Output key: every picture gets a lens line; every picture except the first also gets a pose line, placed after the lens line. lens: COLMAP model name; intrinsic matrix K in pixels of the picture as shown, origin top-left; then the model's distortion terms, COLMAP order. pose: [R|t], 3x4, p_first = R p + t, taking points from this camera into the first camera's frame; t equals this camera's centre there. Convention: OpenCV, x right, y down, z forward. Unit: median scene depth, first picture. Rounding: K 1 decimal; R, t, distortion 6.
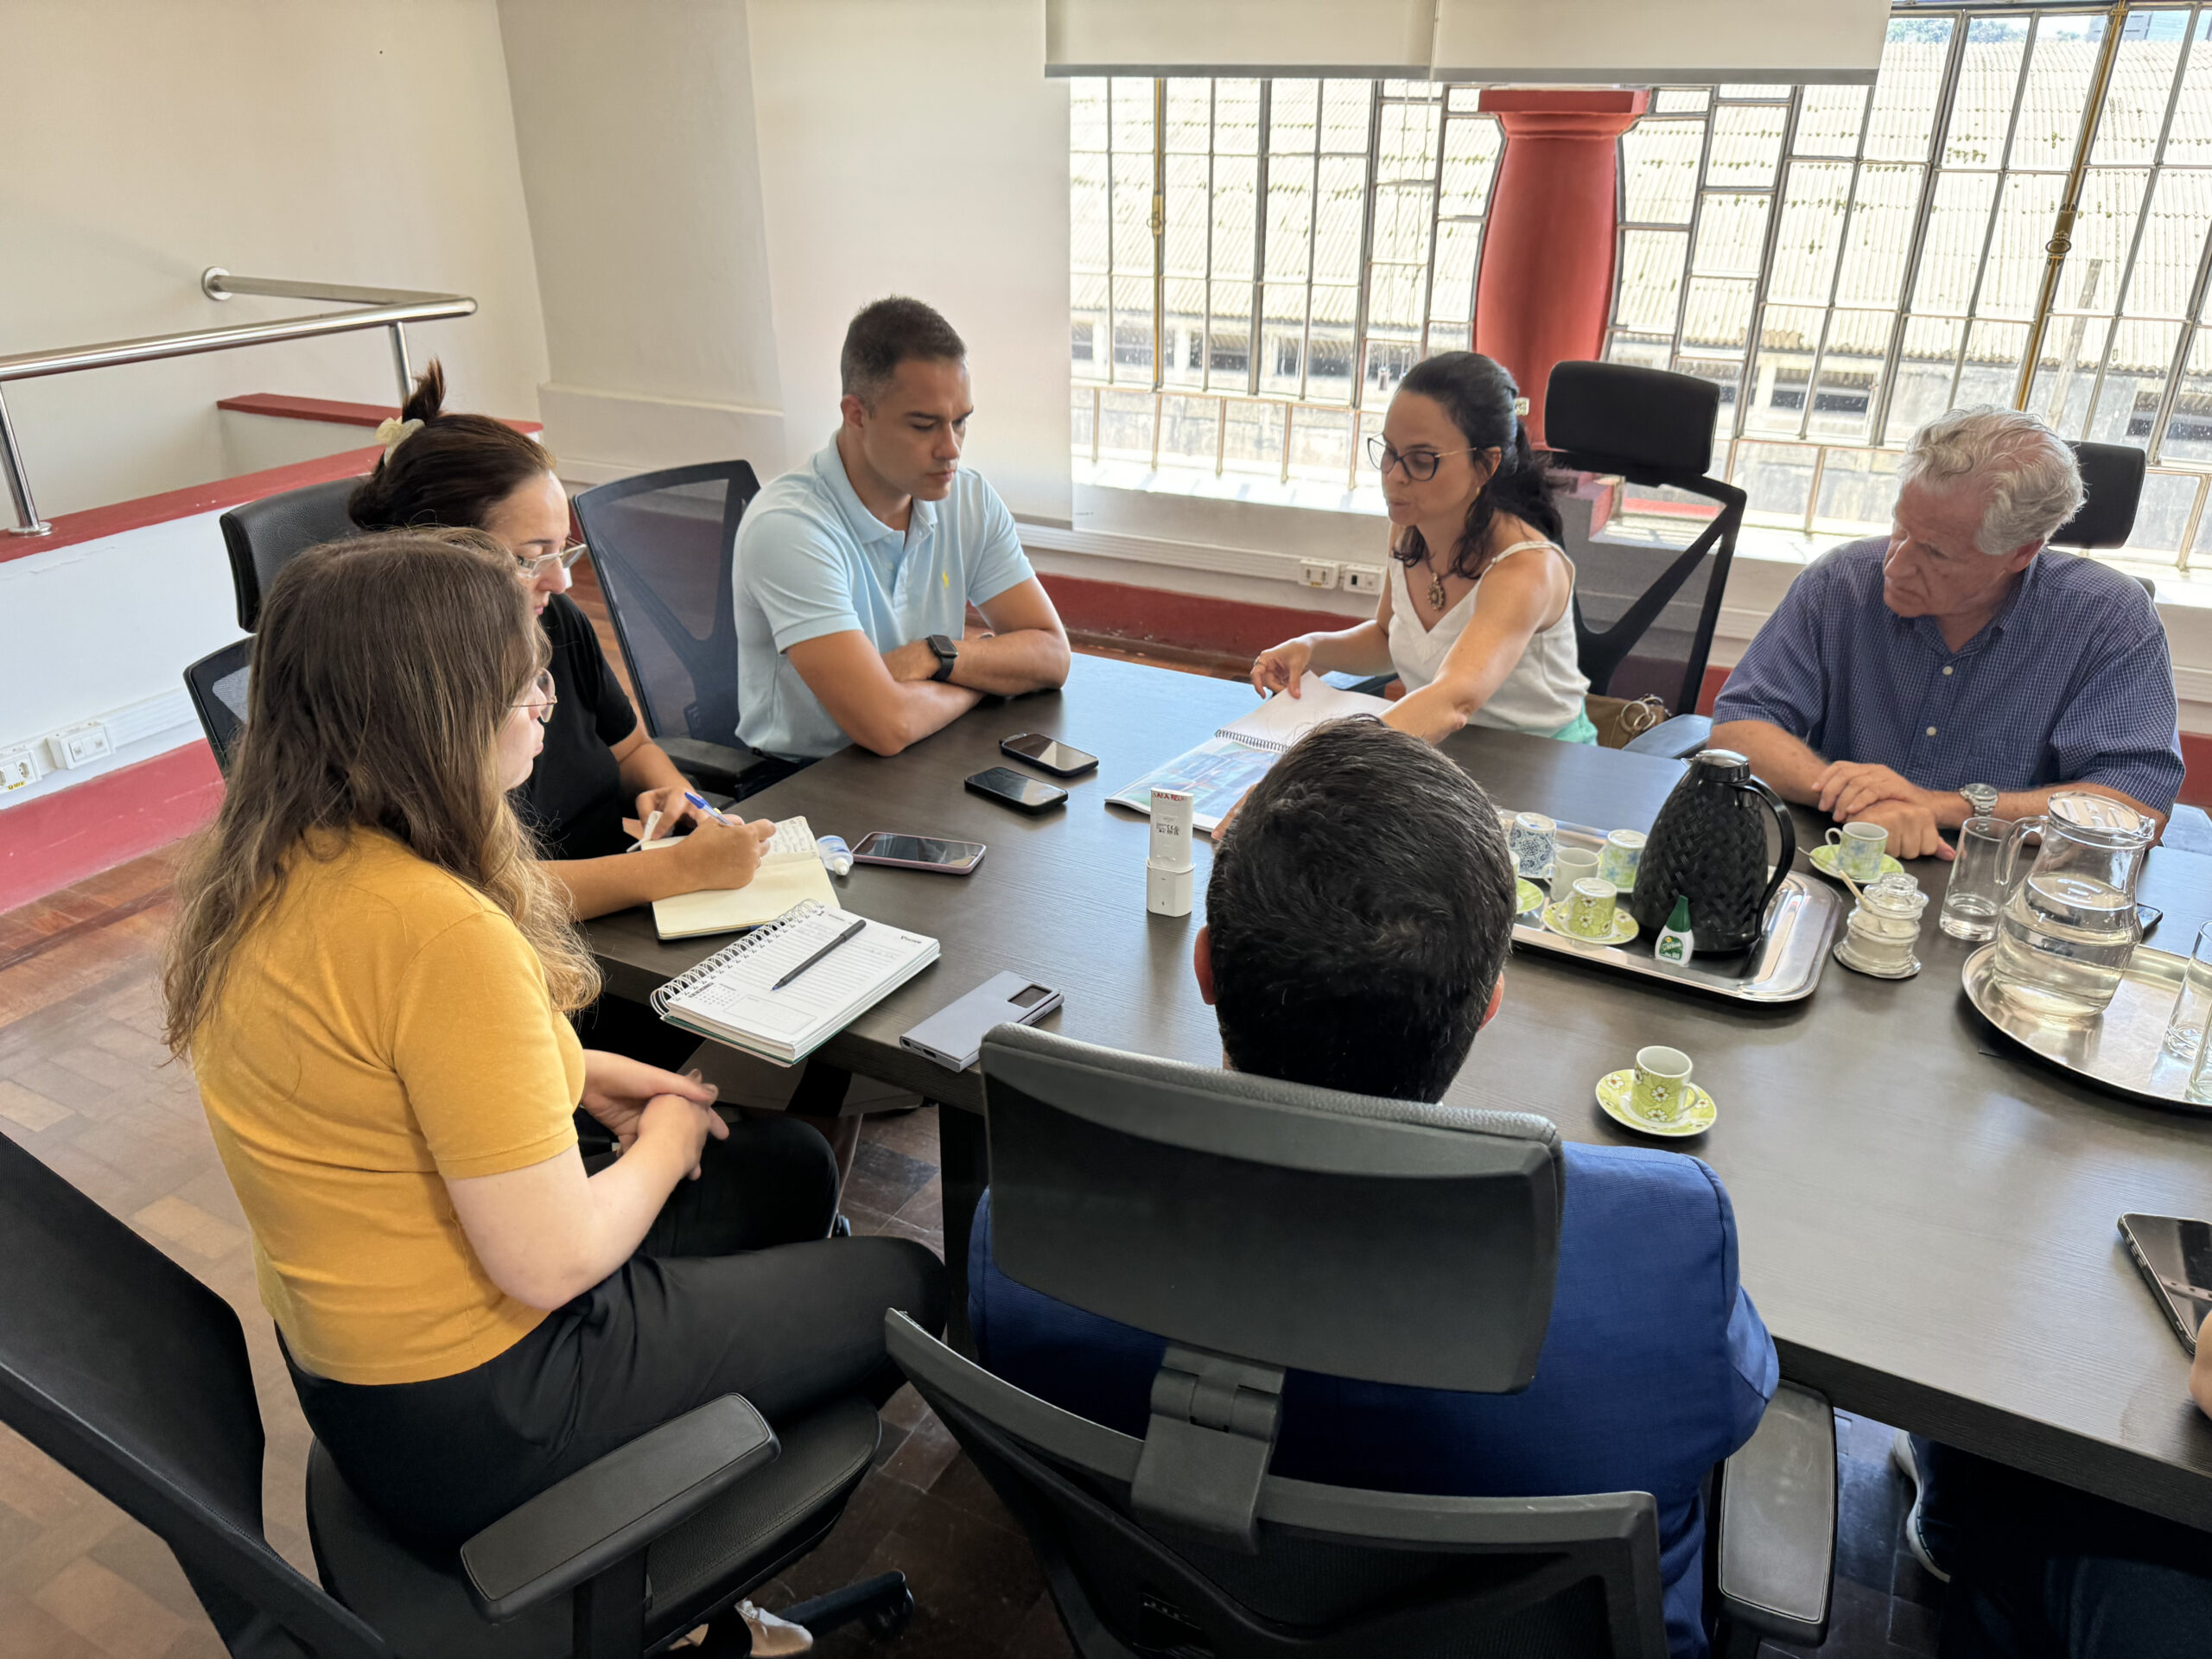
lens RADIAL K [[1535.2, 0, 1118.9], [0, 1535.2, 816.9], [0, 0, 1]] dist [0.030417, -0.034854]
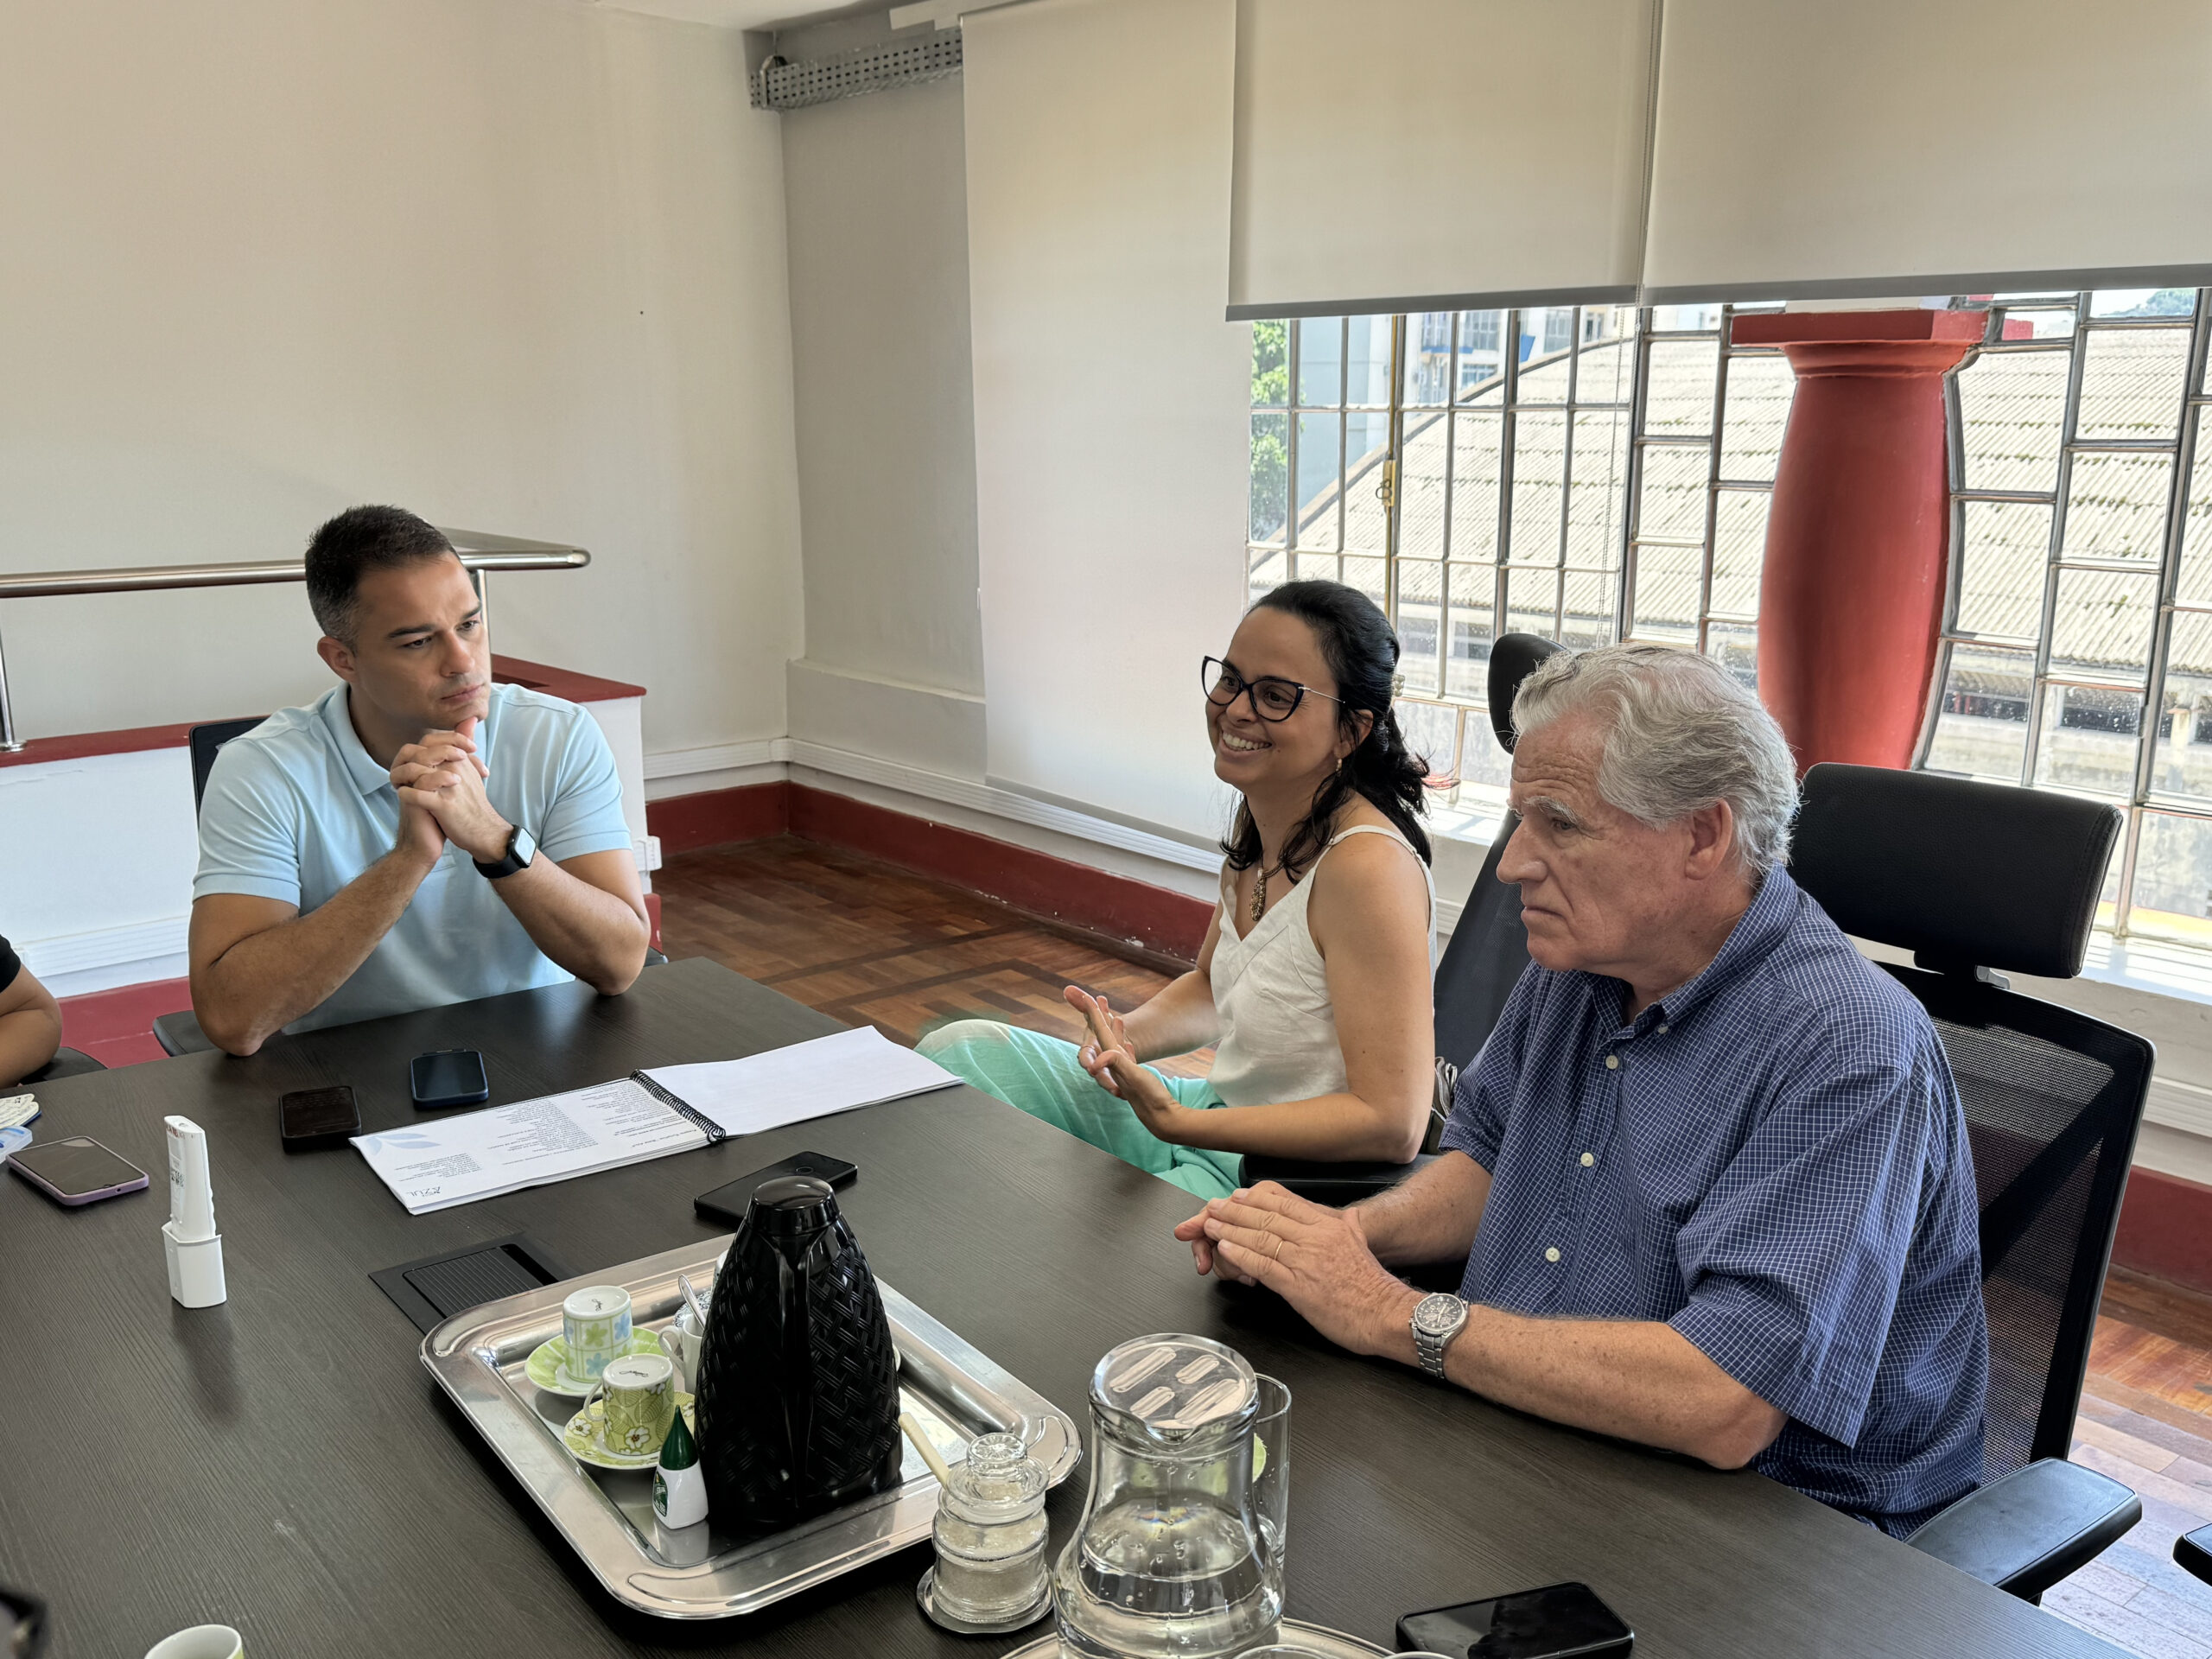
lens RADIAL K [[1872.5, 0, 1117.4], [0, 1872.5, 834.0], [0, 0, 1]] dist [0.058525, -0.077725]
pose [[0.921336, 0.081539, -0.380120, 0.521438], [-0.158872, 0.971356, -0.176710, -0.039821], [0.354823, 0.223200, 0.907900, 0.212358]]
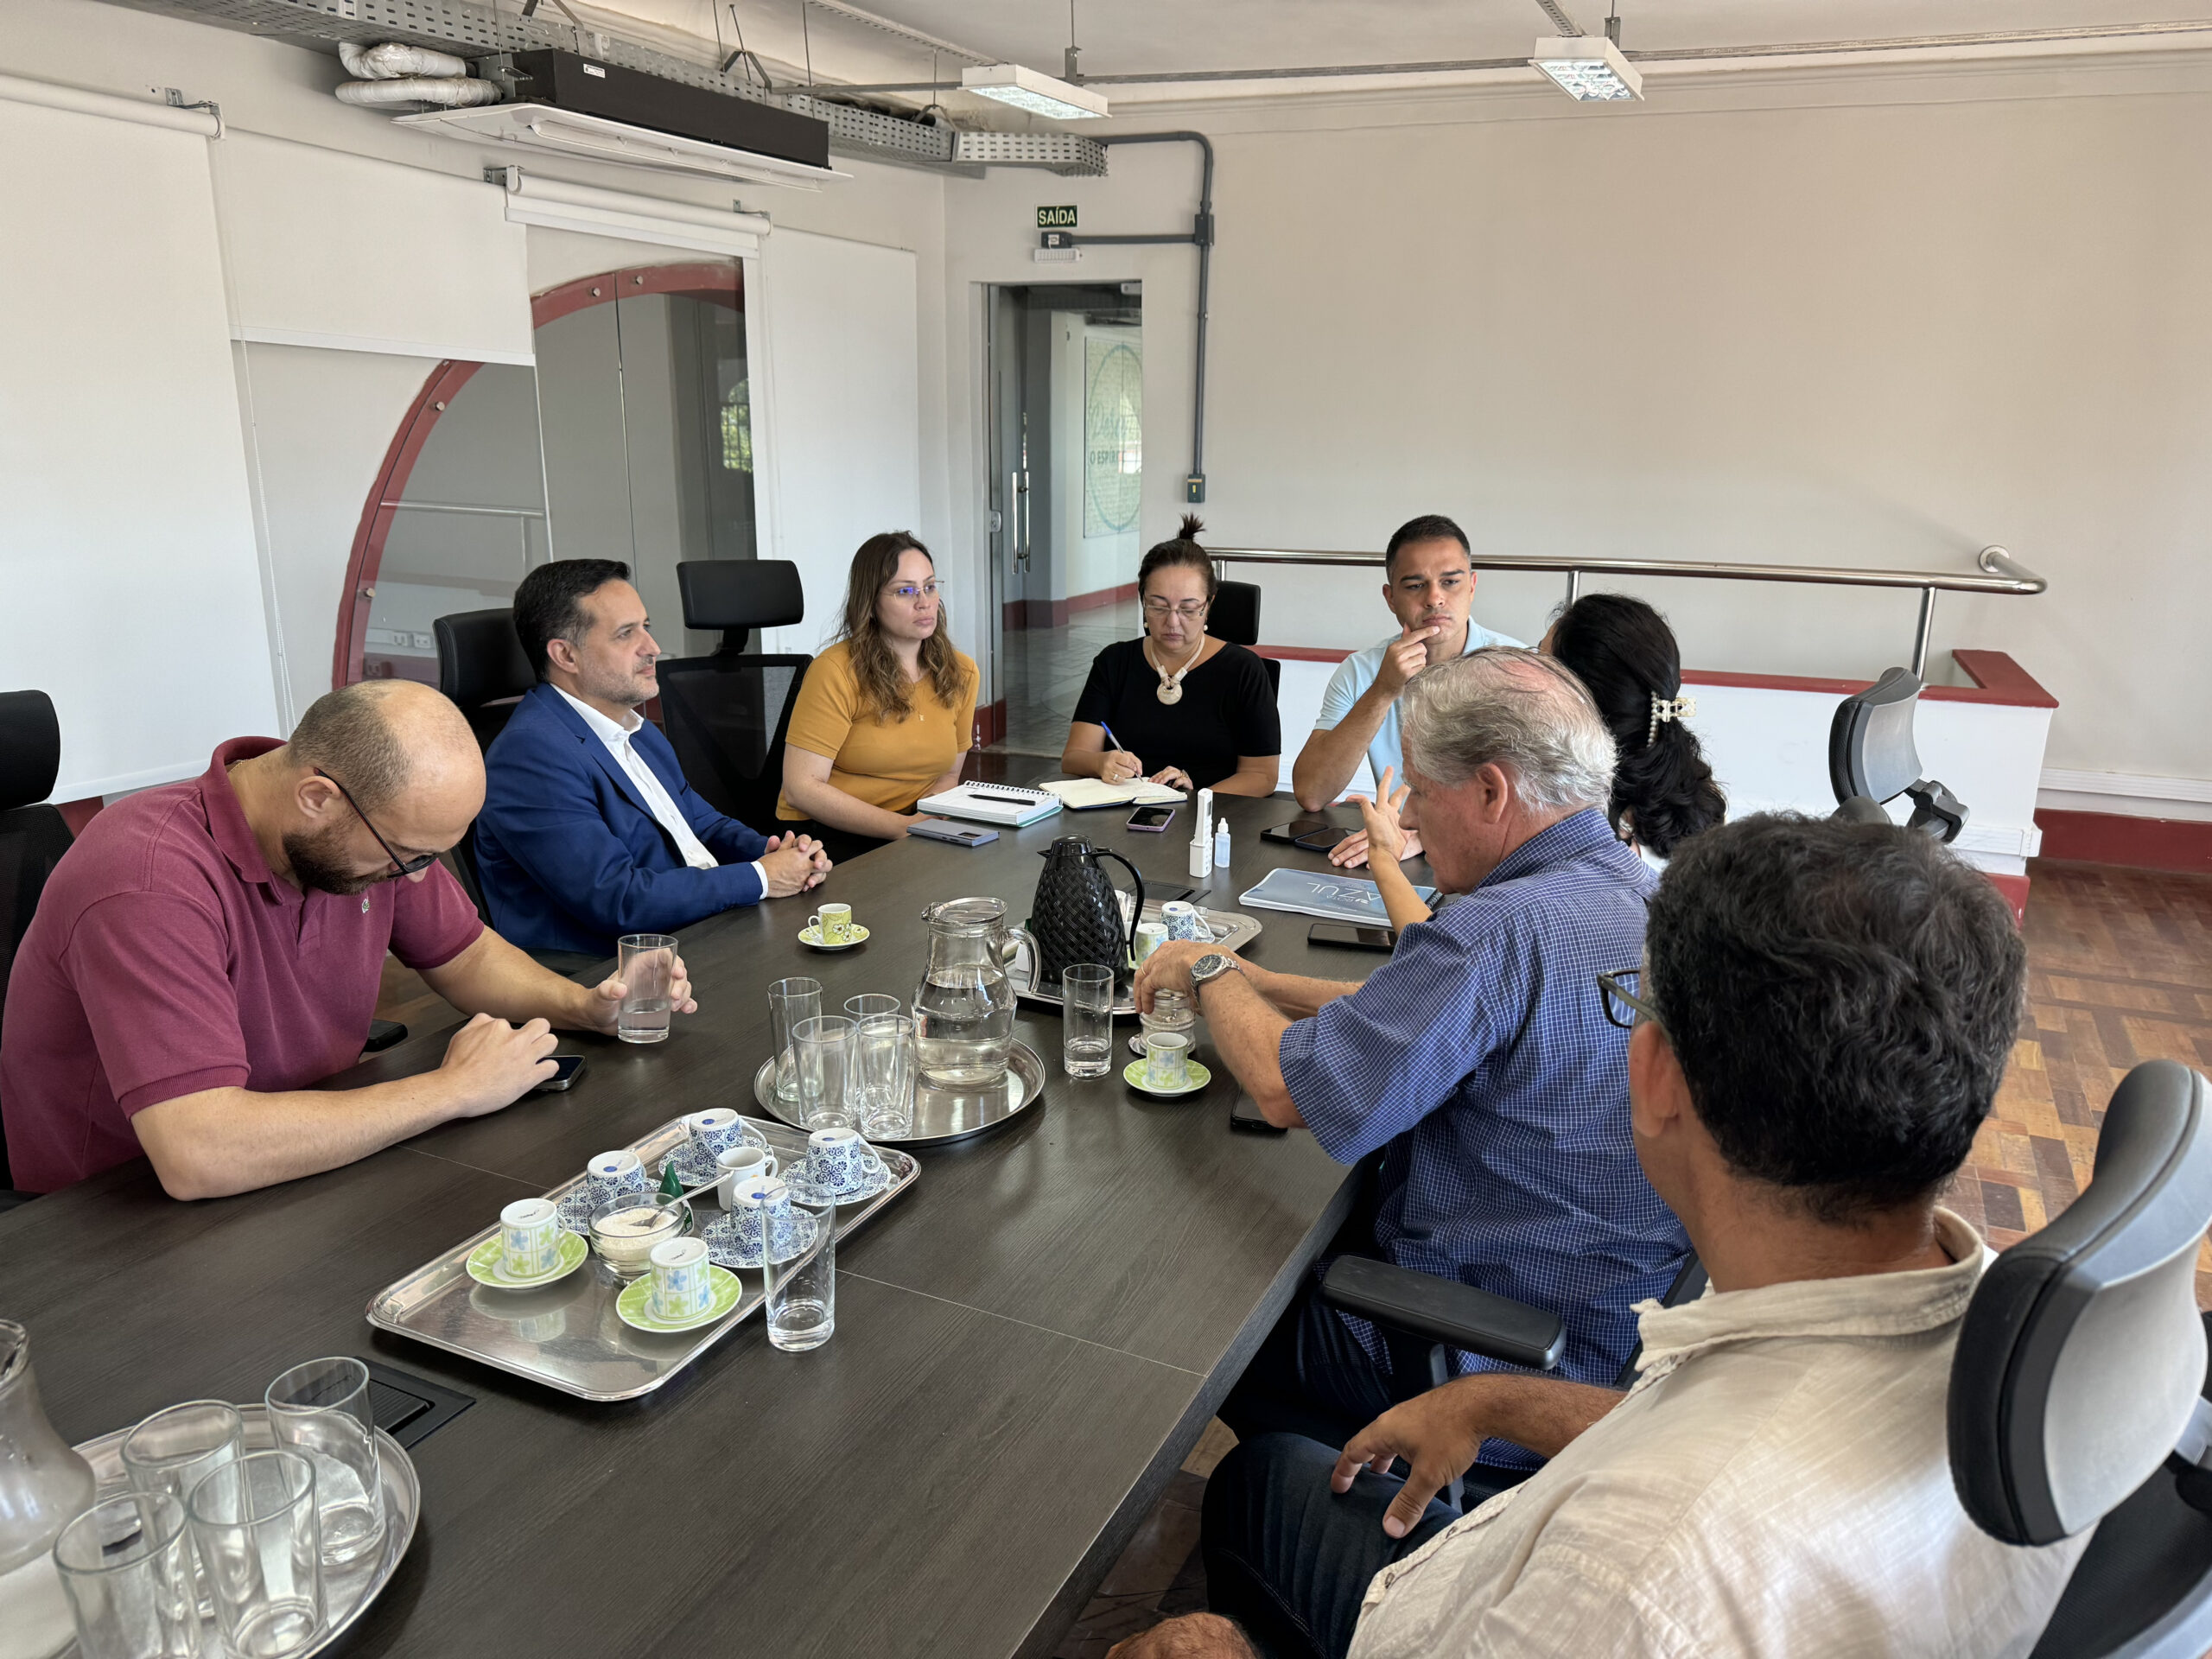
lens RADIAL K [[1535.2, 0, 1136.2], [0, 1535.2, 836.2], [0, 0, 1]] dist [0.030417, -0.034854]
pose [[0.077355, 0.253804, -0.964158, 1.084475], [-0.432203, 0.880001, 0.196975, -0.203997], [0.898452, 0.401475, 0.177767, 0.522301]]
